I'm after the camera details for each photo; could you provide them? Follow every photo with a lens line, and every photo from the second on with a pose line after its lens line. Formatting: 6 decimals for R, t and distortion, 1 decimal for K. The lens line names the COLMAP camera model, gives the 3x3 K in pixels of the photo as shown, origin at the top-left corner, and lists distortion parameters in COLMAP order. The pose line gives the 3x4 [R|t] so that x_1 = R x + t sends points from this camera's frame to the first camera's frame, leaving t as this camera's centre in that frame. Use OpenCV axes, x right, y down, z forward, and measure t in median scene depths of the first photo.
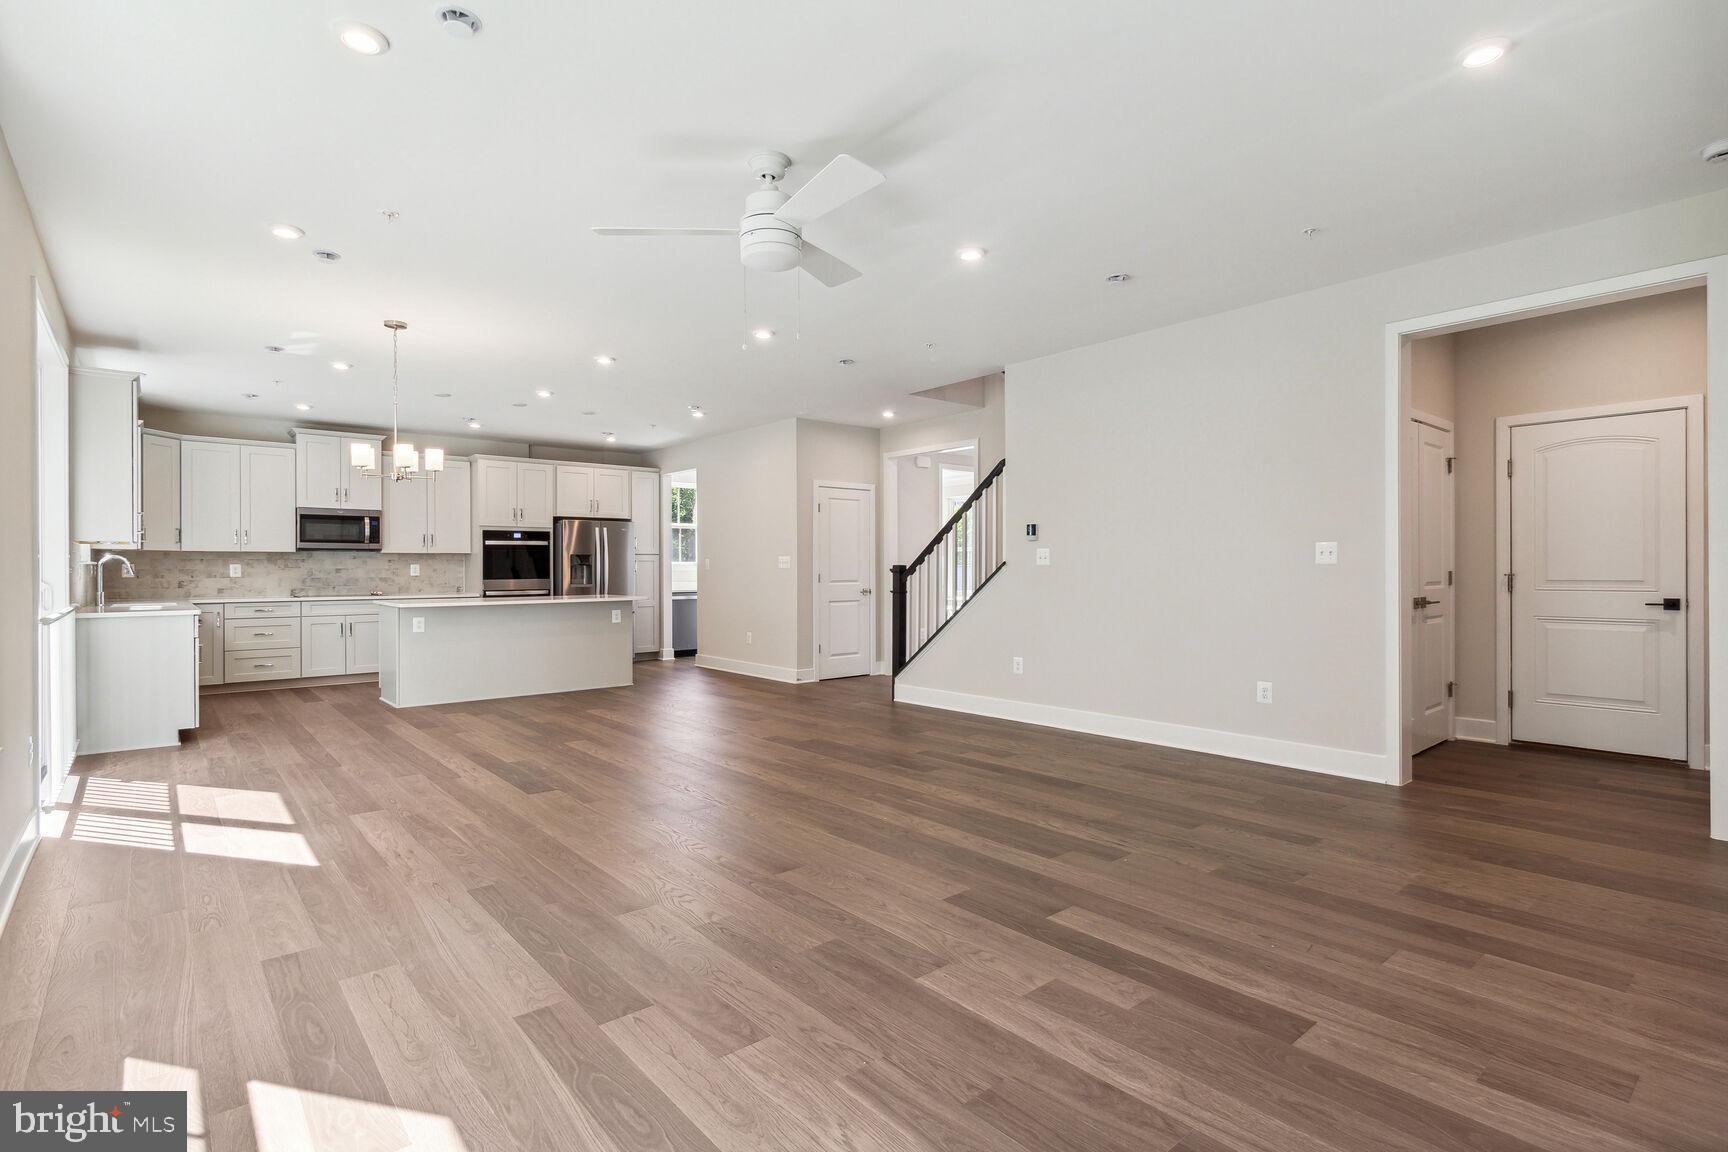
lens RADIAL K [[828.6, 0, 859.0], [0, 828.6, 567.8], [0, 0, 1]] dist [-0.000423, 0.000149]
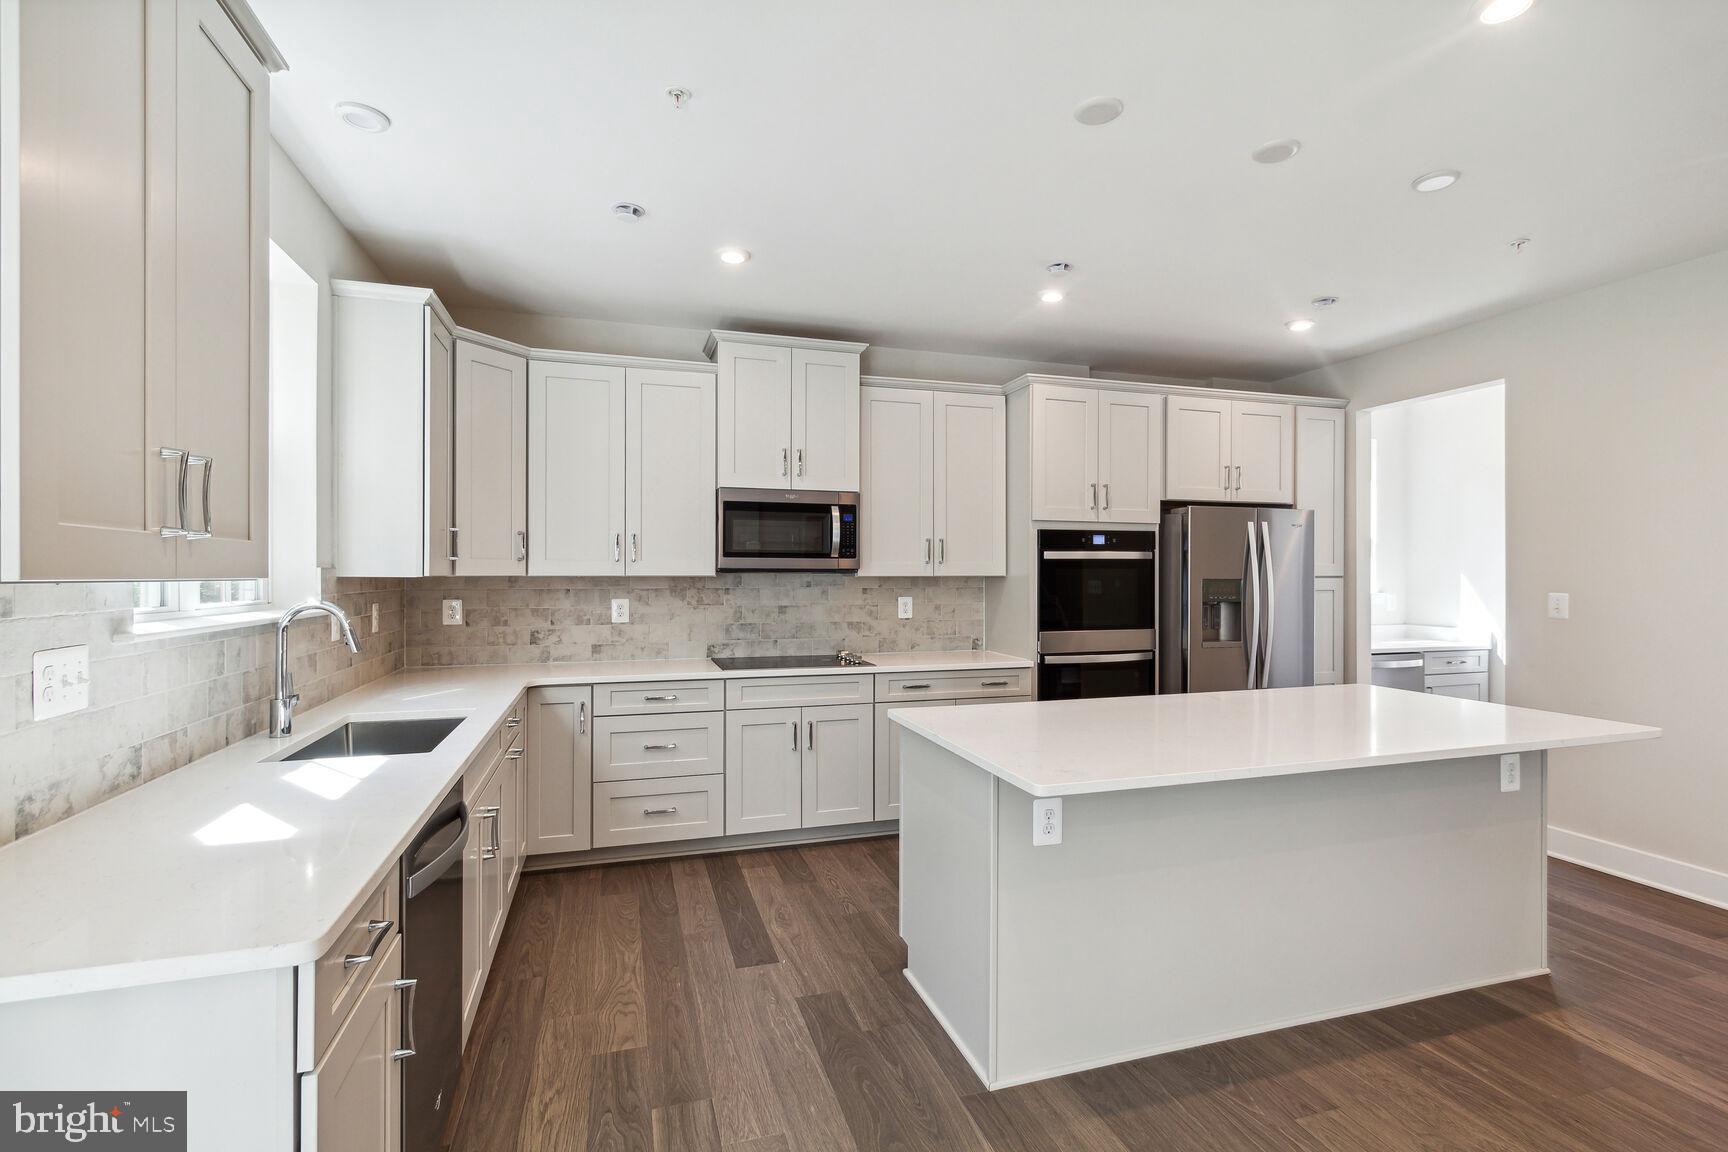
lens RADIAL K [[828.6, 0, 869.1], [0, 828.6, 574.1], [0, 0, 1]] dist [-0.000423, 0.000149]
pose [[0.917864, 0.005135, -0.396862, -0.375894], [-0.004730, 0.999987, 0.001998, -0.021102], [0.396867, 0.000043, 0.917876, 0.547434]]
